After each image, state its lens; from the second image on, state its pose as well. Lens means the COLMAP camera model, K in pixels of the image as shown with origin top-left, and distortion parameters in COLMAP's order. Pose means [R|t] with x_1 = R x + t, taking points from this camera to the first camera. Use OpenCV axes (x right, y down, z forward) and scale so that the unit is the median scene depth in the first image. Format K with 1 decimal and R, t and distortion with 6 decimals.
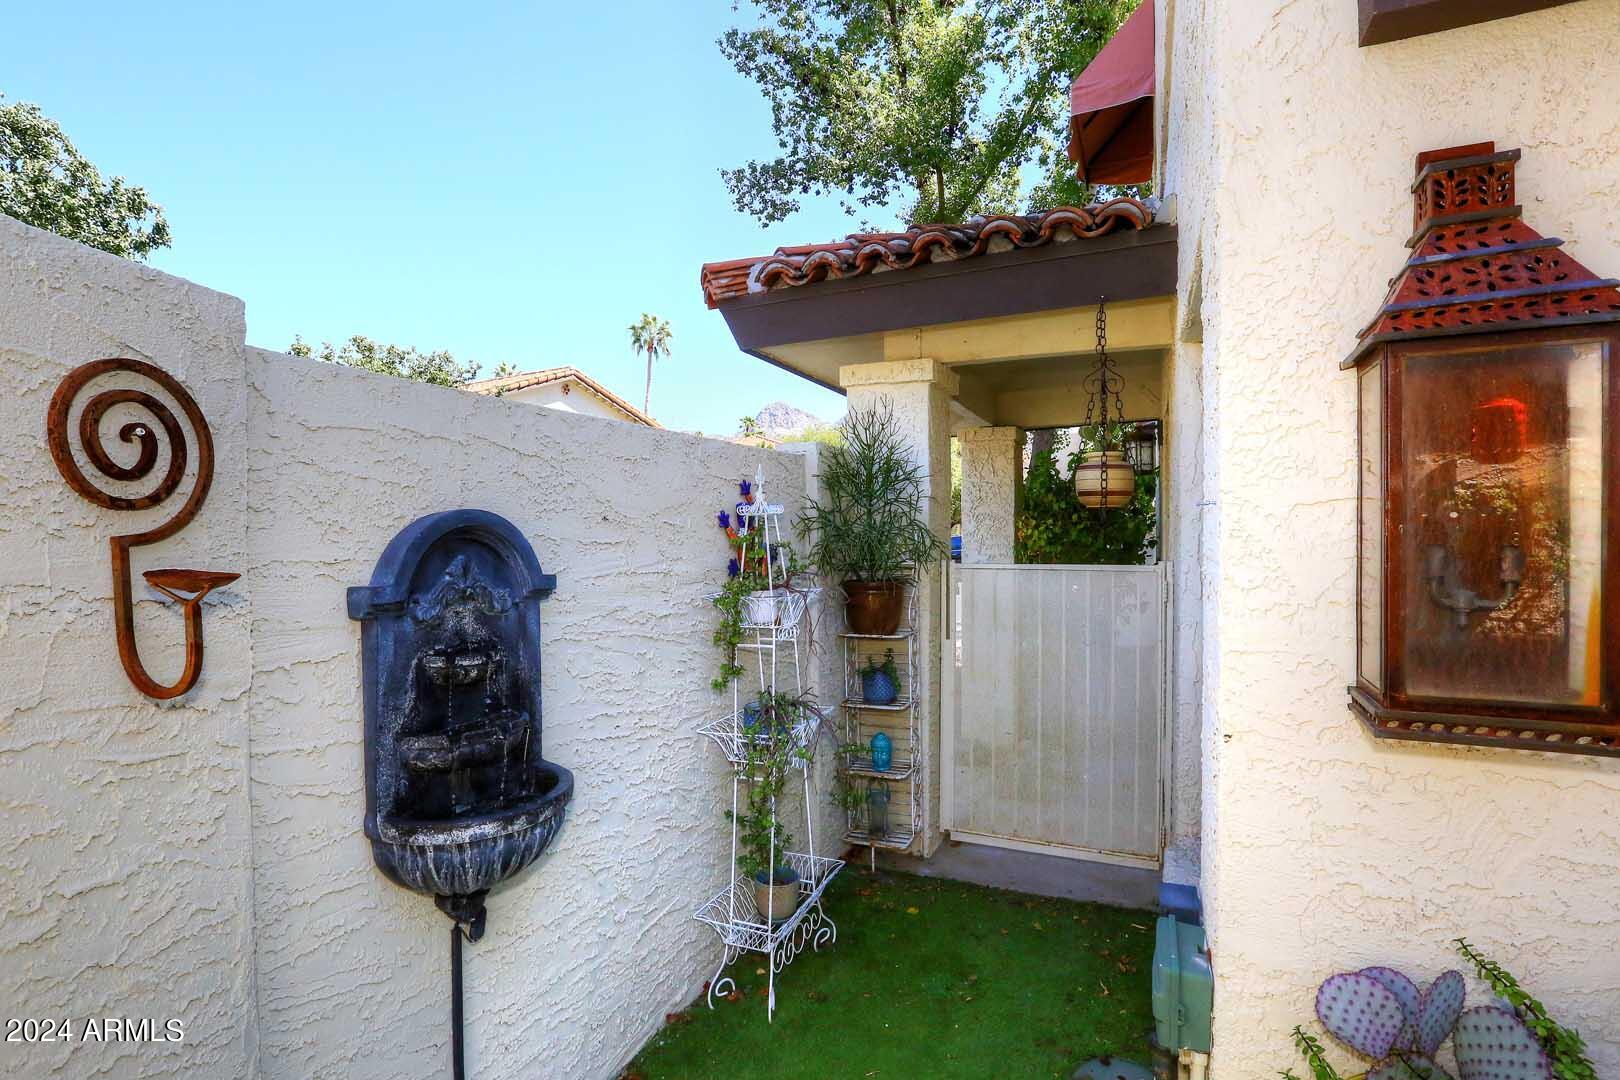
lens RADIAL K [[765.2, 0, 810.1], [0, 765.2, 534.2], [0, 0, 1]] dist [0.000422, 0.000014]
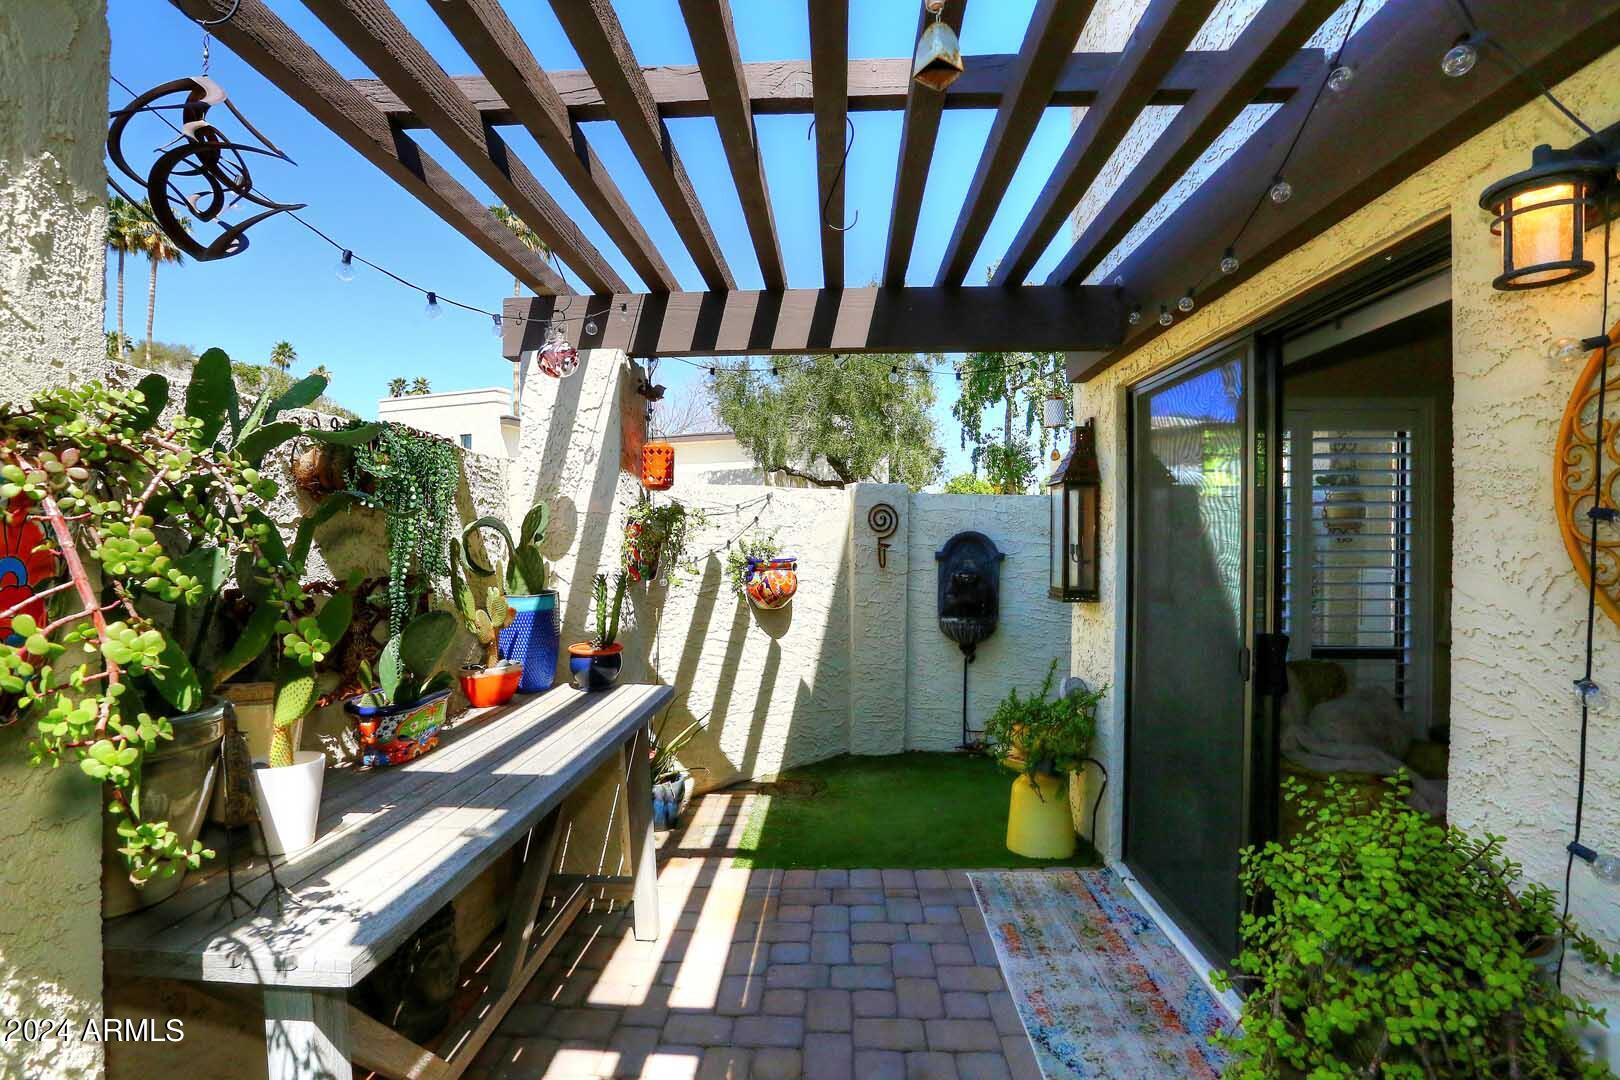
lens RADIAL K [[765.2, 0, 810.1], [0, 765.2, 539.1], [0, 0, 1]] dist [0.000422, 0.000014]
pose [[0.360314, 0.006059, -0.932811, 2.733968], [-0.023182, 0.999728, -0.002460, 0.028091], [0.932543, 0.022511, 0.360357, -0.965570]]
